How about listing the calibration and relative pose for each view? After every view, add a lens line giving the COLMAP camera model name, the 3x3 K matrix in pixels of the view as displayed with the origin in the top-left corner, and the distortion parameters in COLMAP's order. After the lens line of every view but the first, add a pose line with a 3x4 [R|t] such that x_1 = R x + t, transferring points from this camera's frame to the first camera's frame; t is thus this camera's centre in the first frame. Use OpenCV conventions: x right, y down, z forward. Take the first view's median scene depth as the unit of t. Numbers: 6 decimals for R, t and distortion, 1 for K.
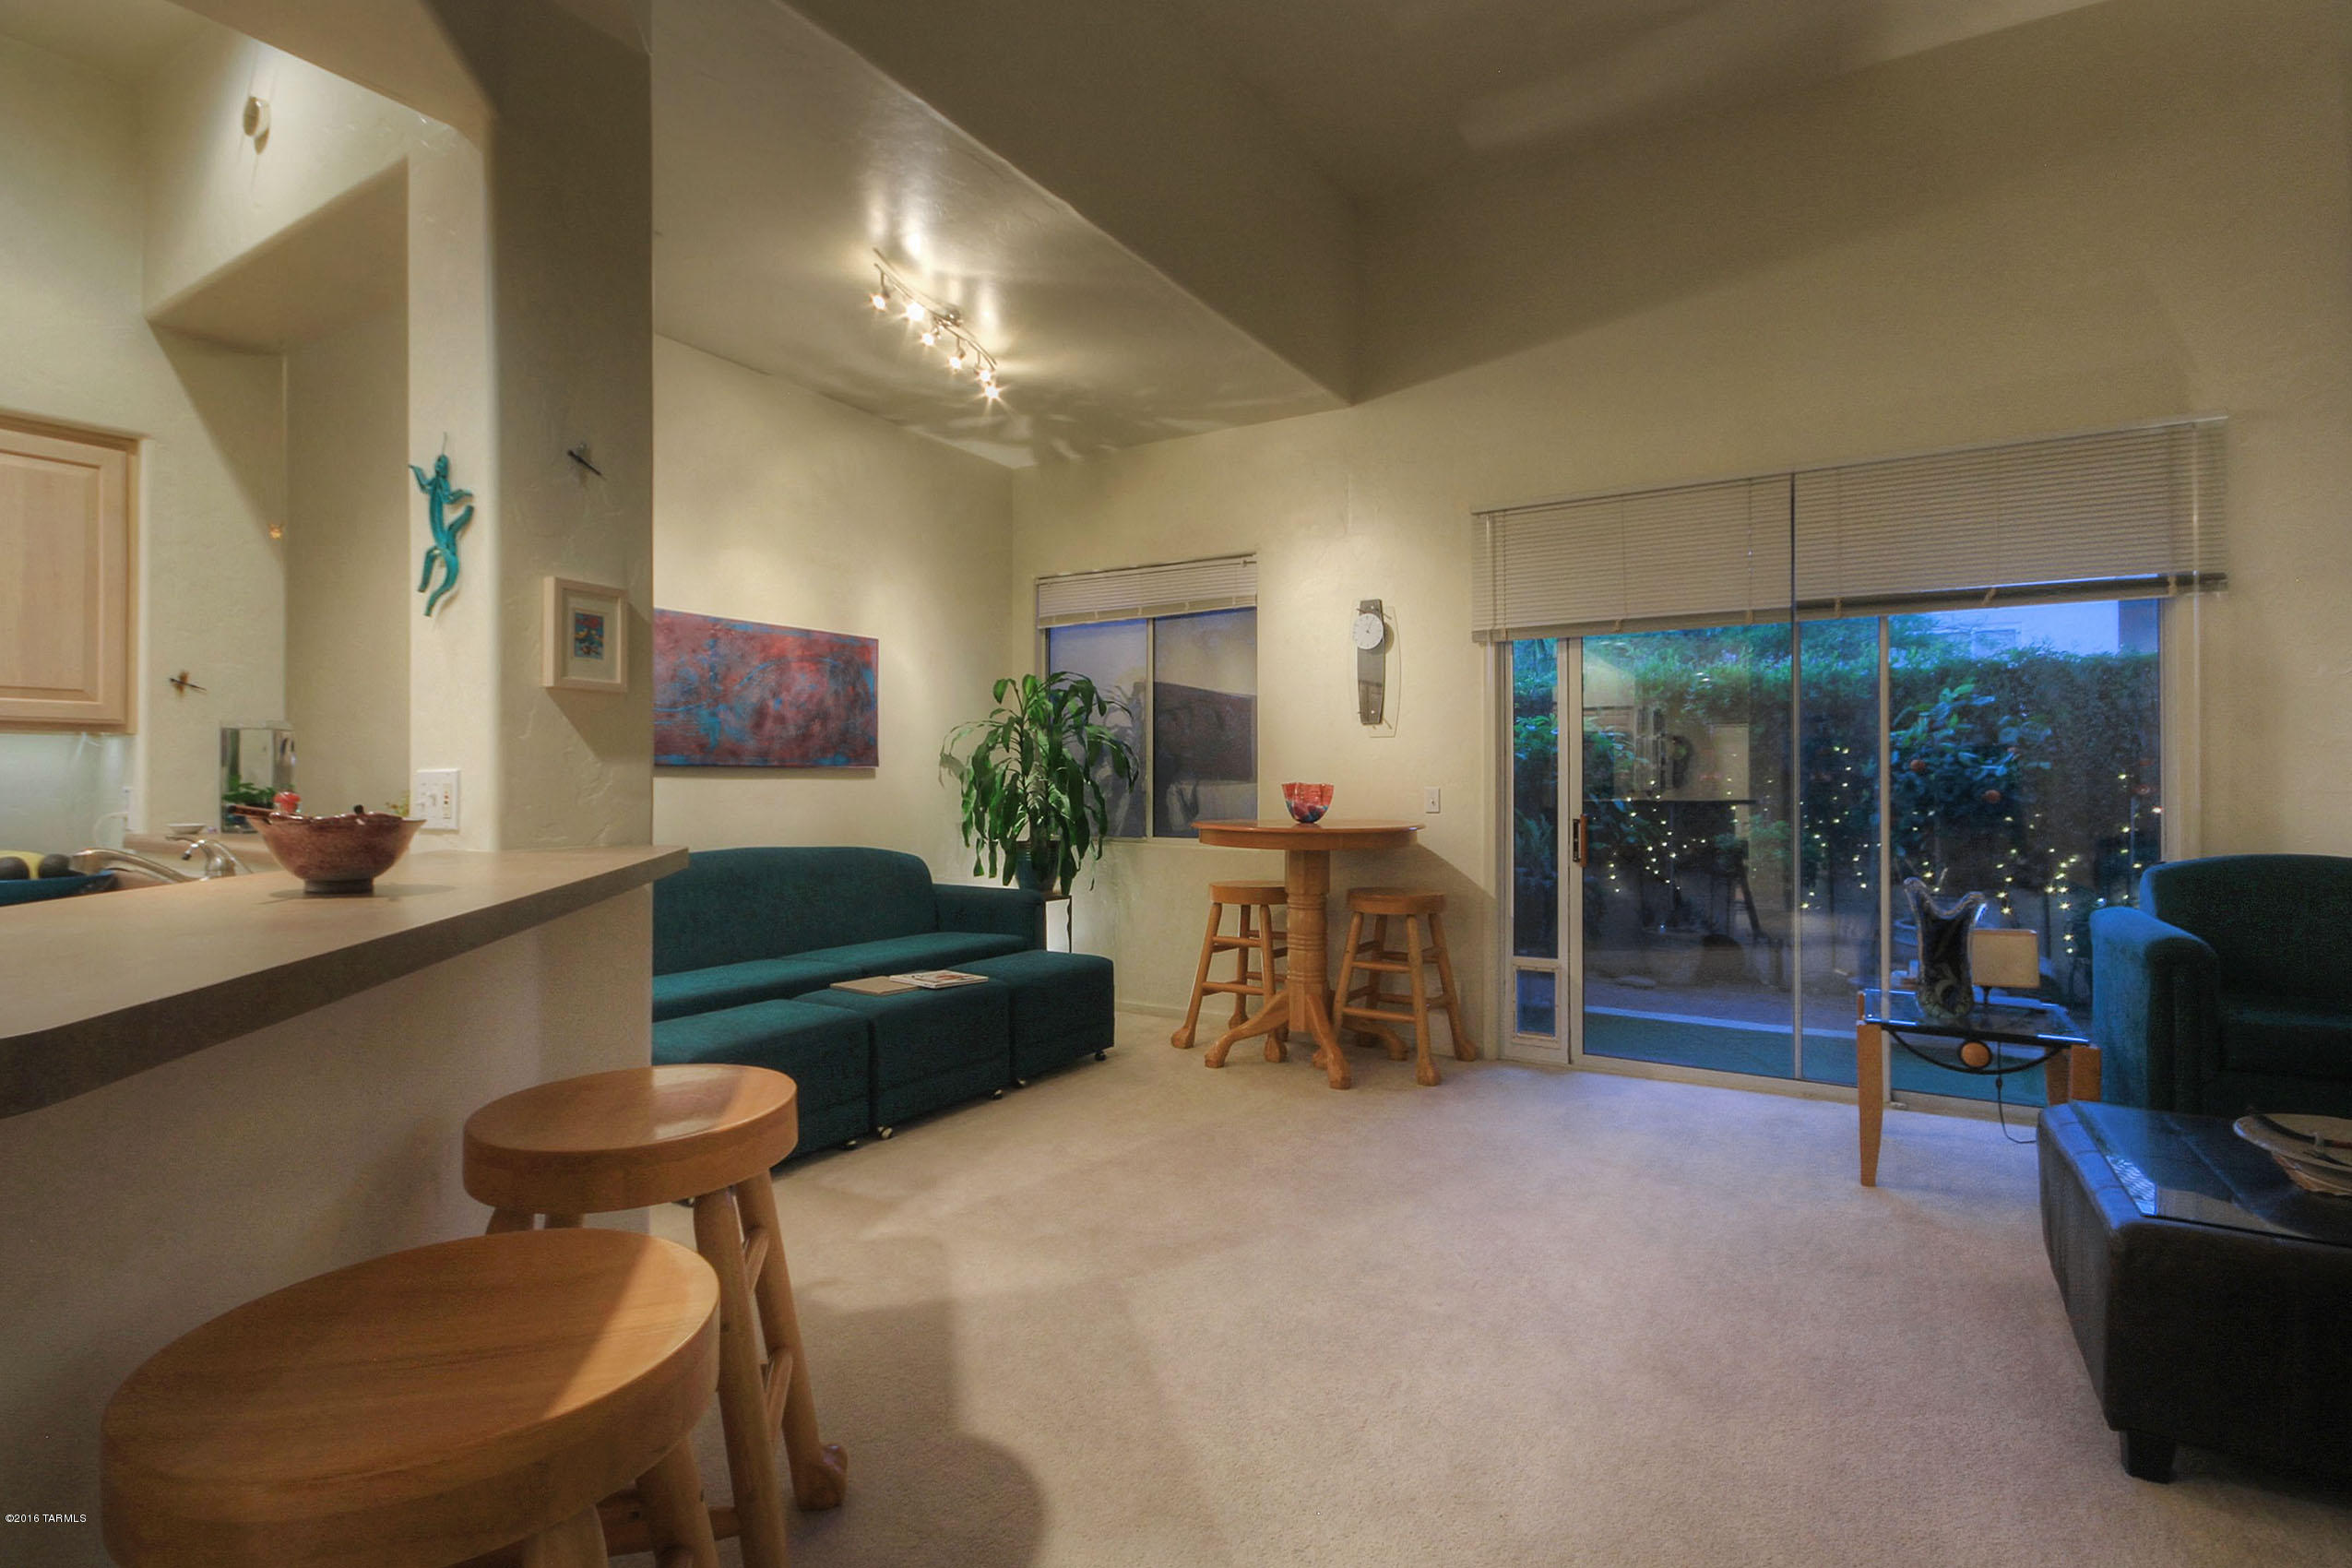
lens RADIAL K [[1127.7, 0, 1179.4], [0, 1127.7, 786.2], [0, 0, 1]] dist [0.003276, -0.007140]
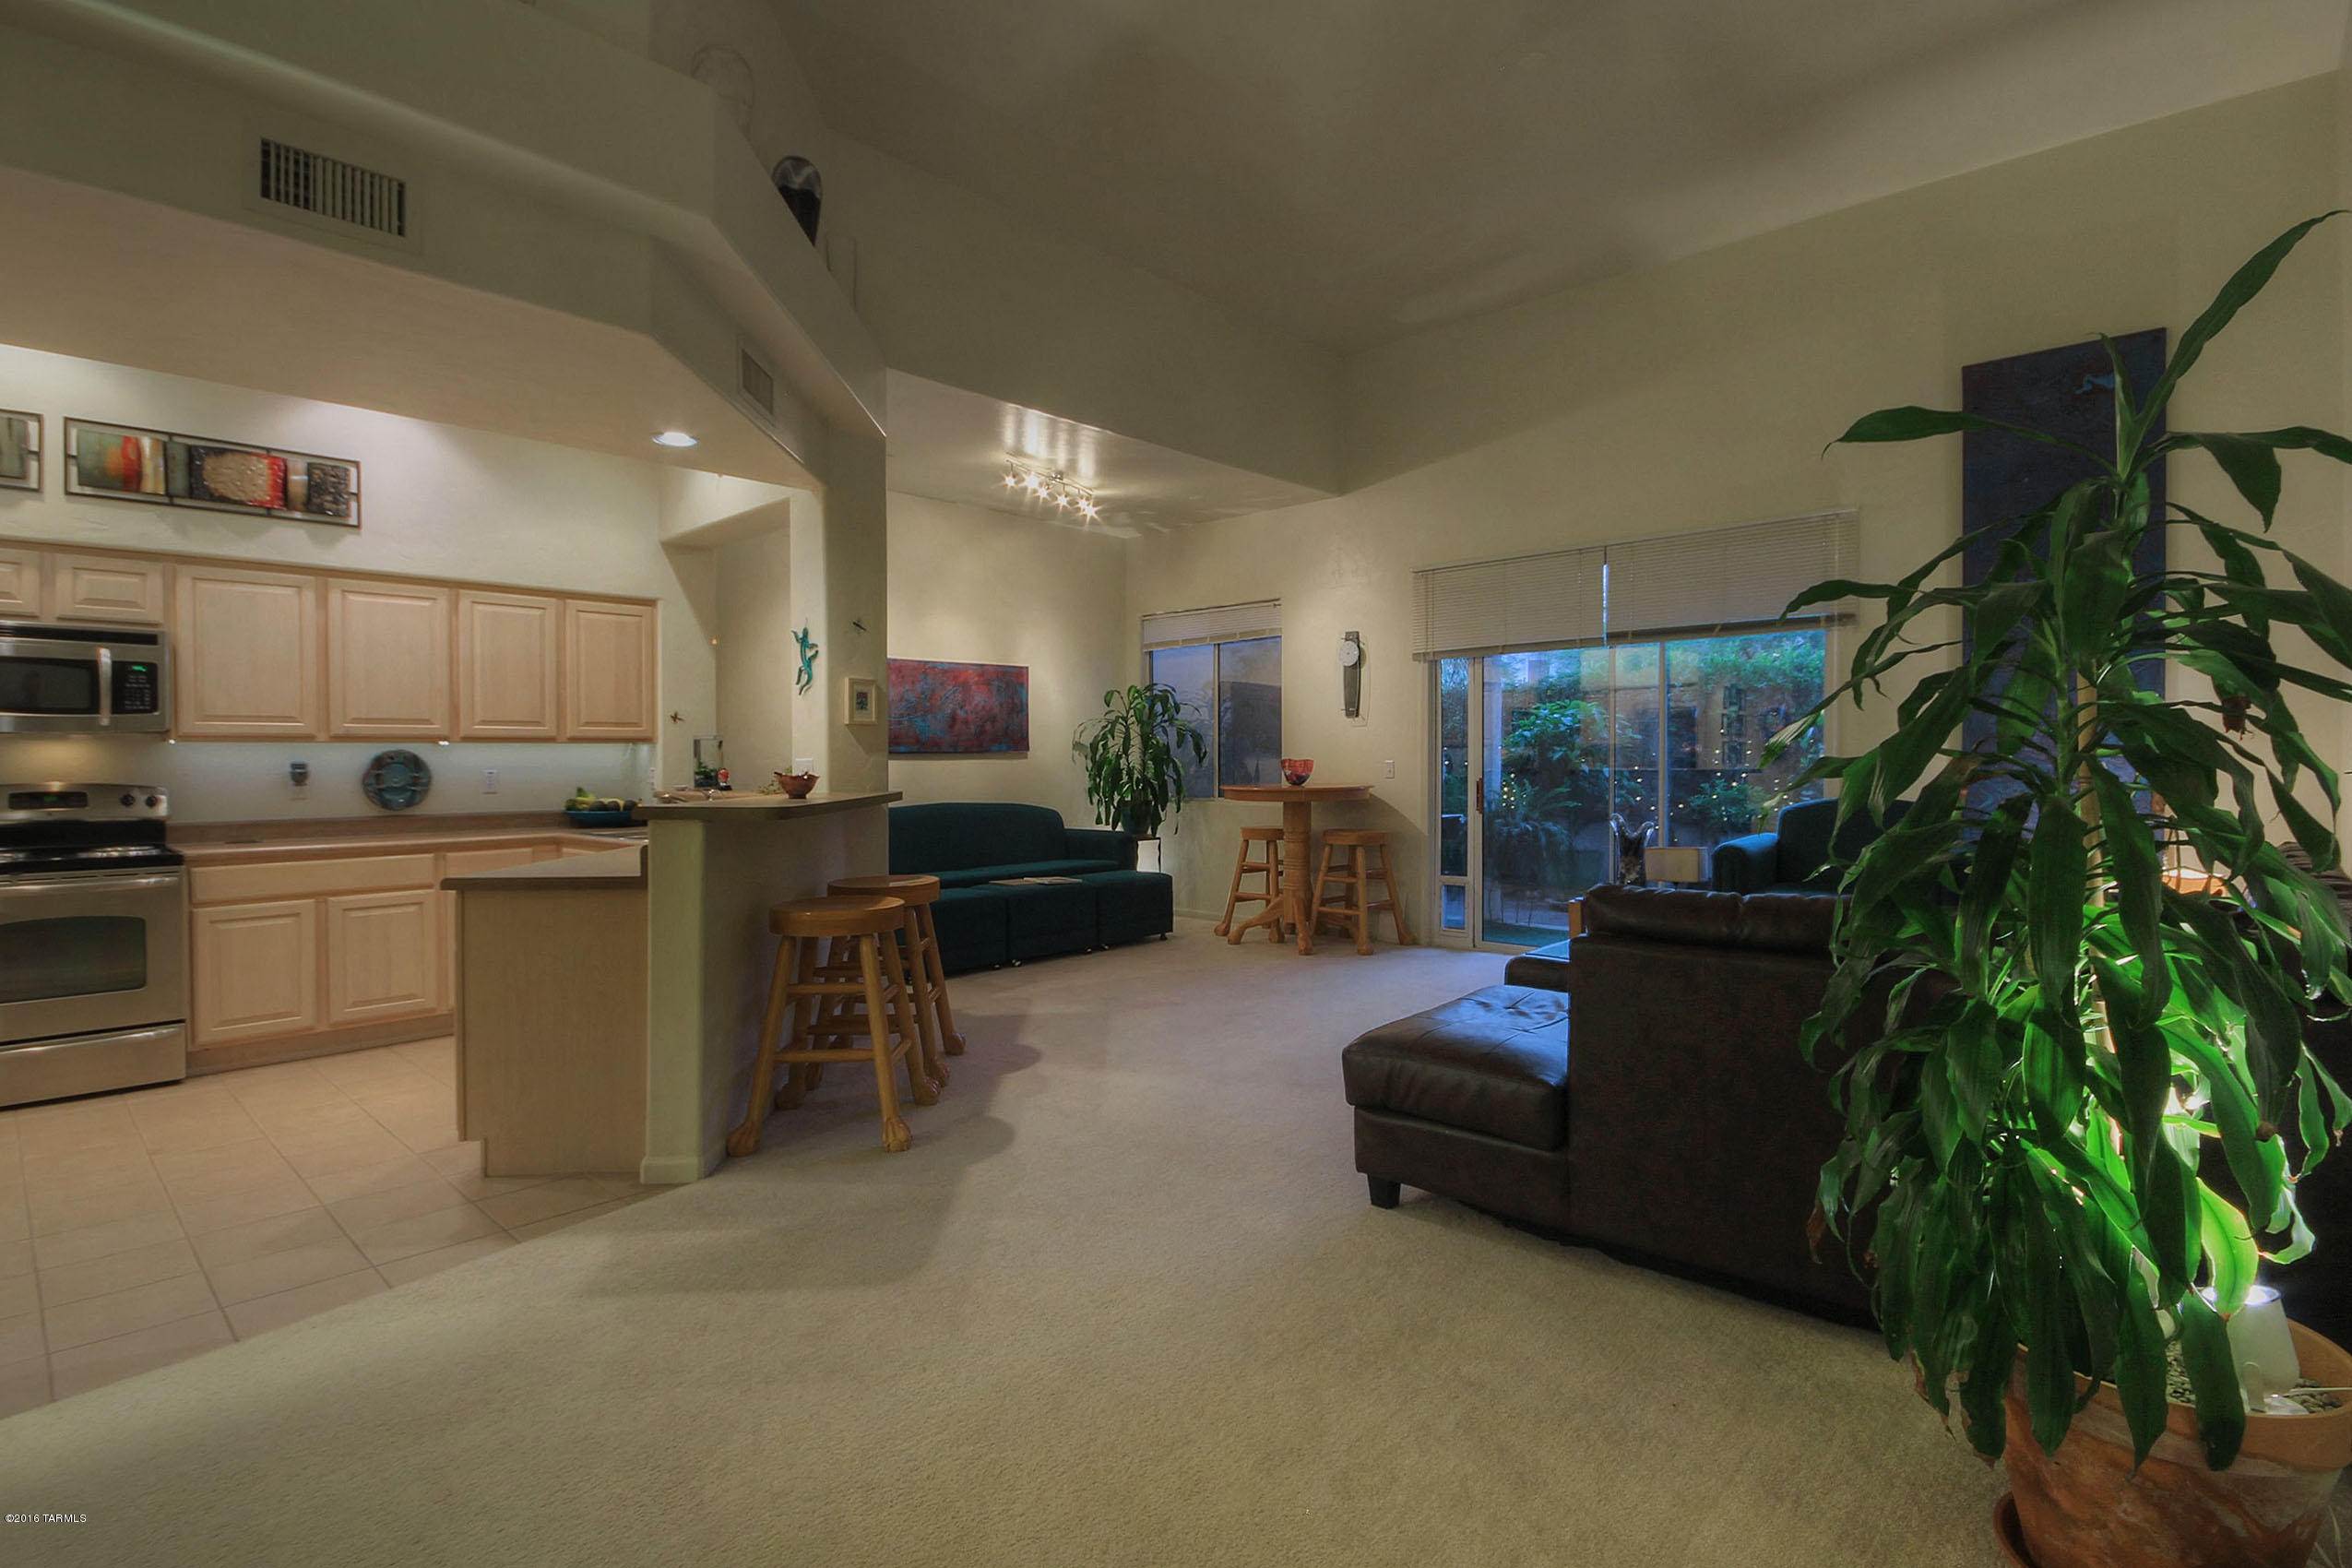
lens RADIAL K [[1127.7, 0, 1177.6], [0, 1127.7, 763.9], [0, 0, 1]] dist [0.003276, -0.007140]
pose [[0.981728, -0.009942, -0.190029, 0.245083], [0.010587, 0.999941, 0.002378, -0.001156], [0.189994, -0.004347, 0.981776, -0.511889]]
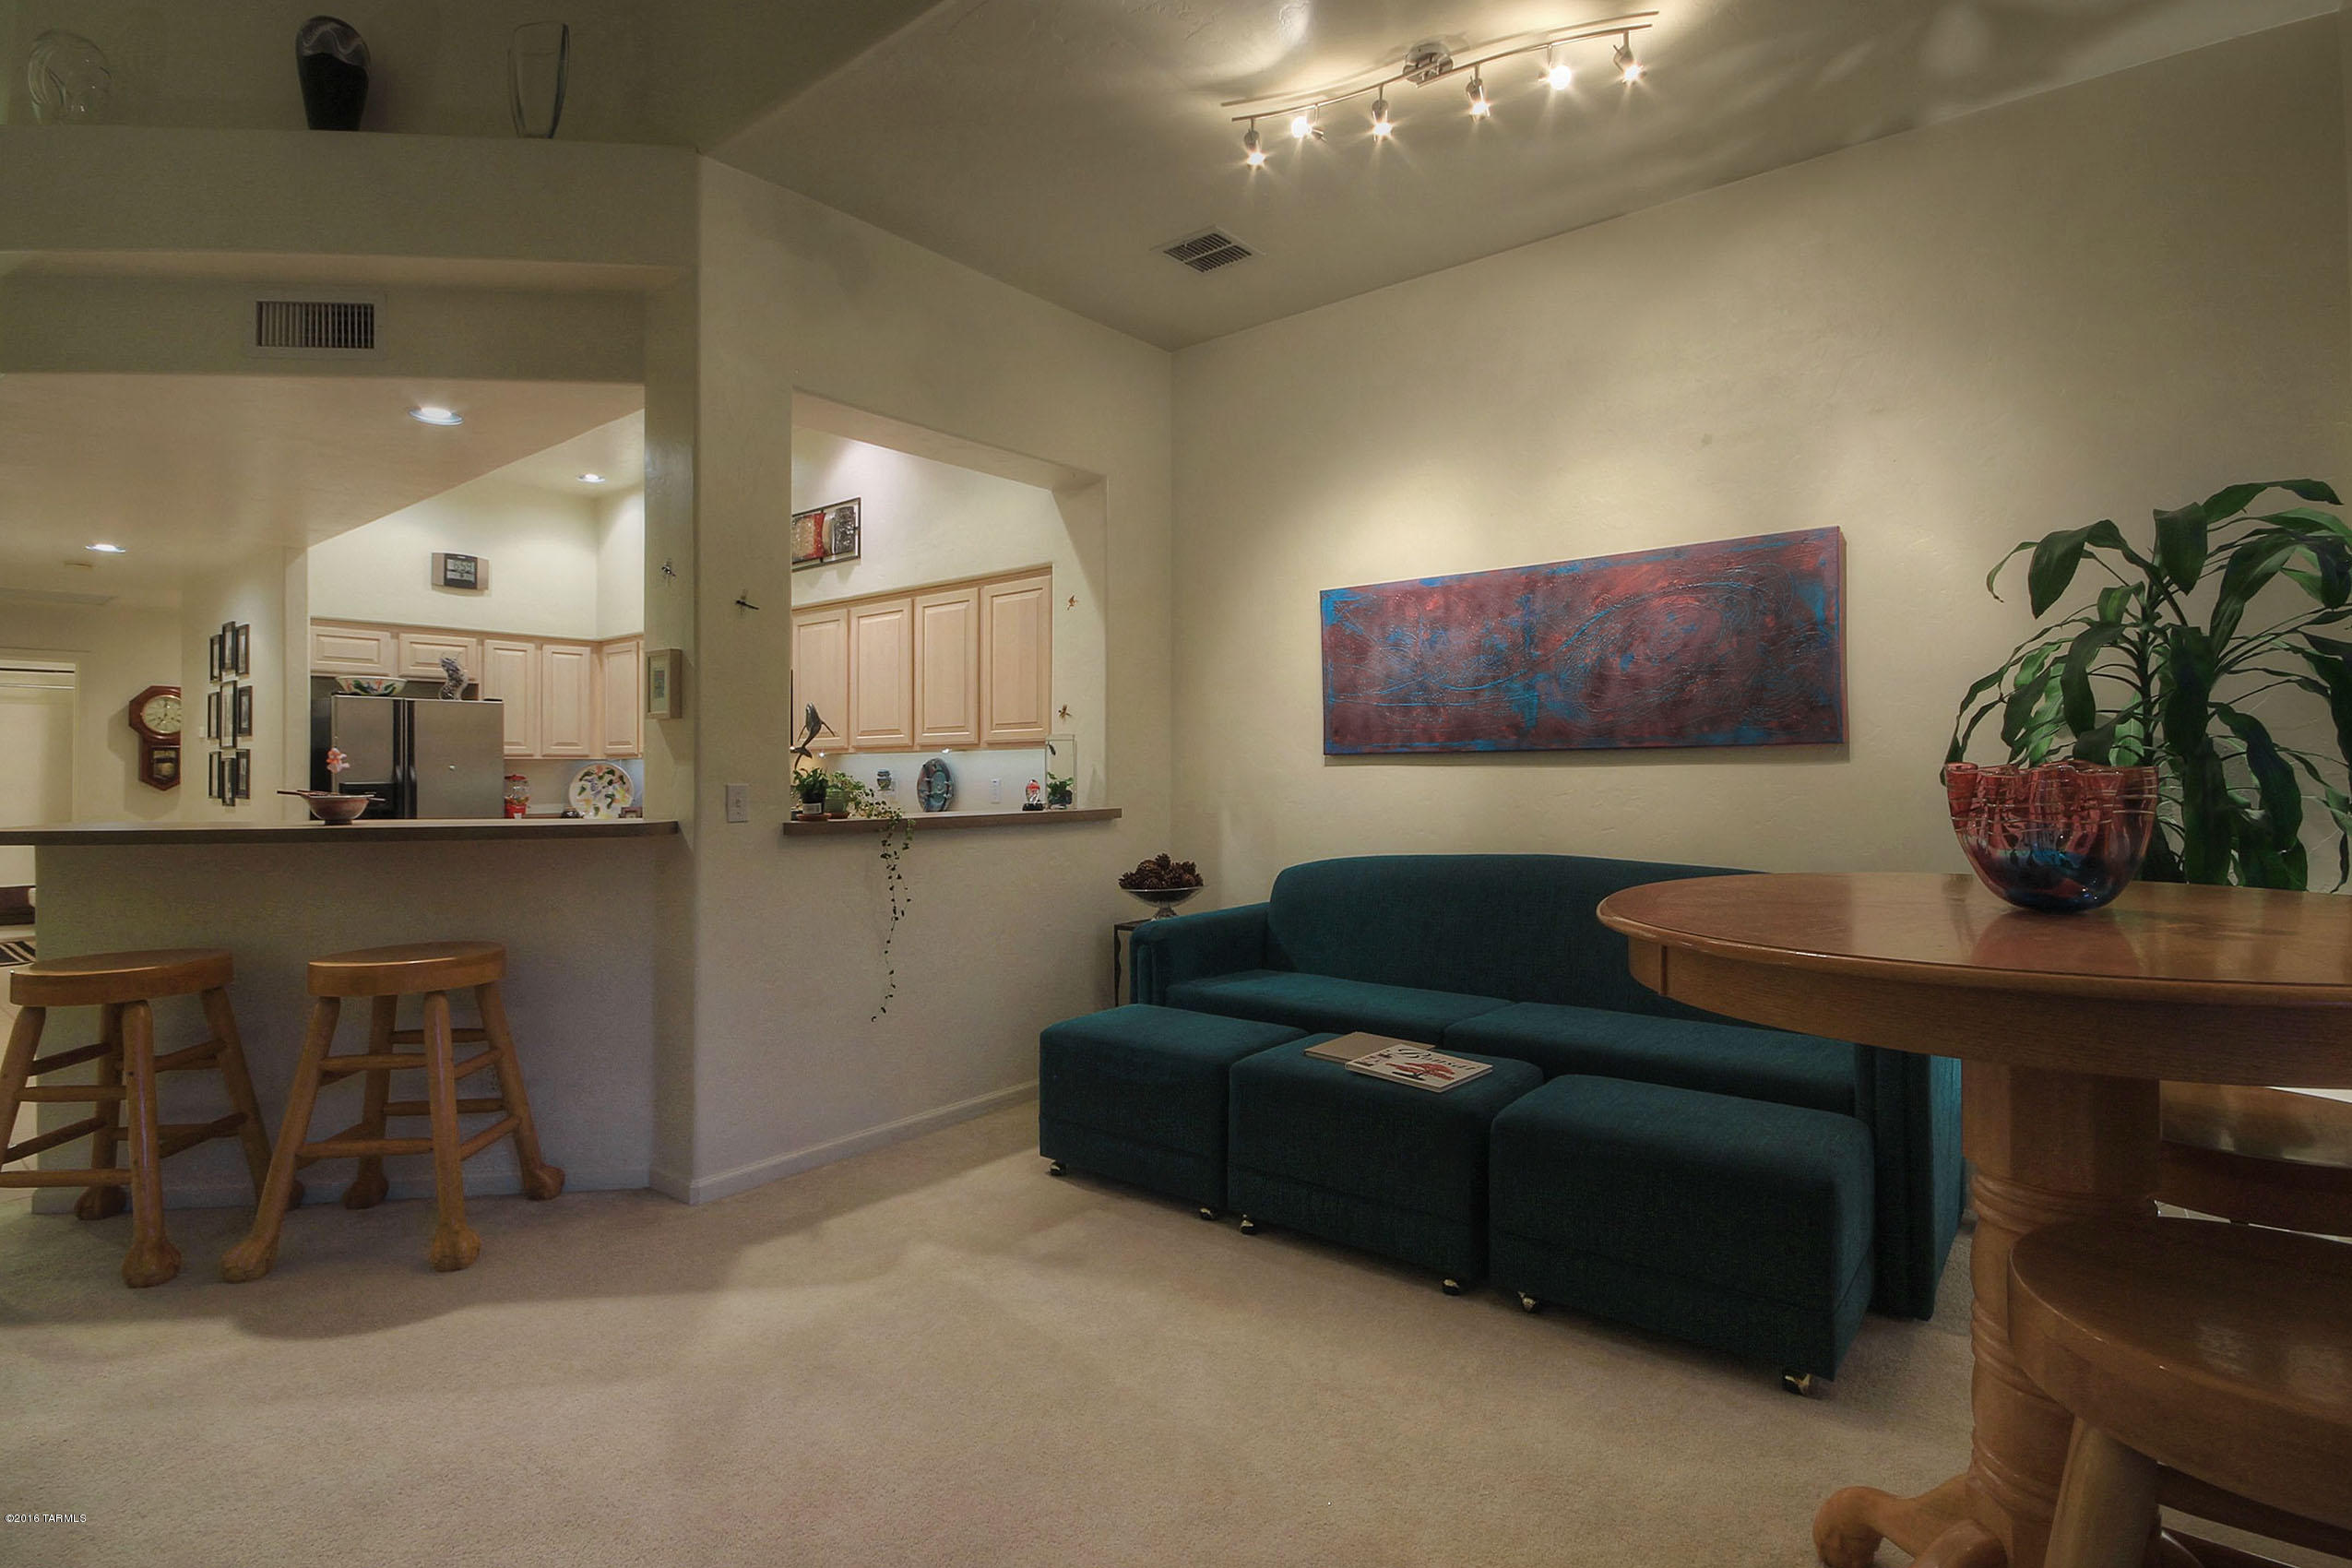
lens RADIAL K [[1127.7, 0, 1188.6], [0, 1127.7, 756.2], [0, 0, 1]] dist [0.003276, -0.007140]
pose [[-0.135843, -0.024960, -0.990416, 0.397348], [-0.002221, 0.999688, -0.024889, 0.005870], [0.990728, -0.001181, -0.135856, 0.833715]]
